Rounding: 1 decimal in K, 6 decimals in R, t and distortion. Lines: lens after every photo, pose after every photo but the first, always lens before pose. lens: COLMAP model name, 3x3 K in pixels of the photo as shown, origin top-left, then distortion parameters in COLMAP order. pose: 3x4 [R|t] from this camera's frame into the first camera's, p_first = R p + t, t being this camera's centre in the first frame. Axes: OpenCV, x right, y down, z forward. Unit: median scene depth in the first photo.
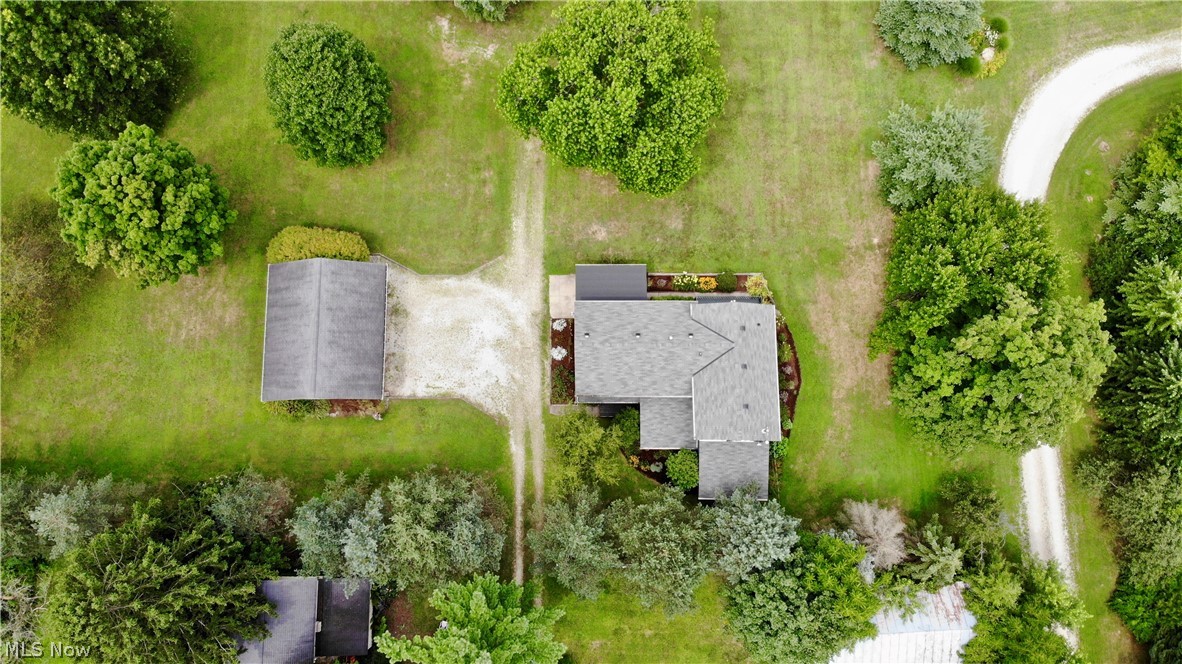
lens RADIAL K [[848.3, 0, 589.6], [0, 848.3, 332.5], [0, 0, 1]] dist [0.005449, -0.002427]
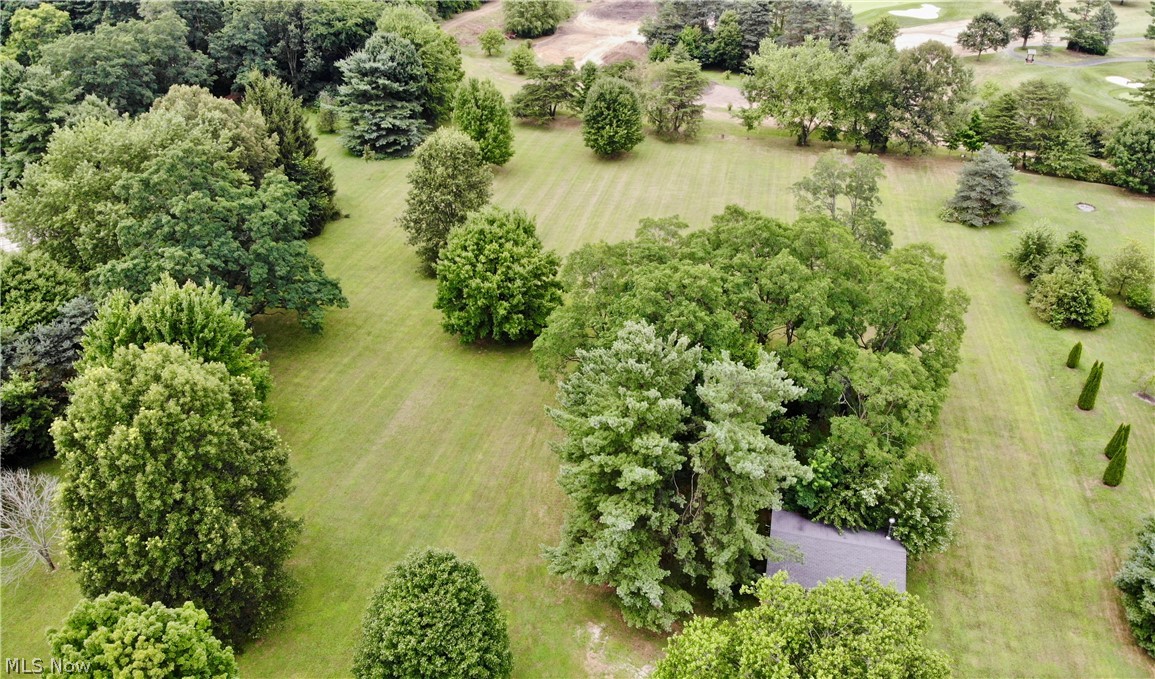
lens RADIAL K [[977.7, 0, 633.7], [0, 977.7, 360.0], [0, 0, 1]] dist [-0.003231, -0.009971]
pose [[0.967649, 0.177063, -0.179732, -0.017483], [-0.251989, 0.713552, -0.653716, 0.084021], [0.012500, 0.677859, 0.735086, 0.186144]]
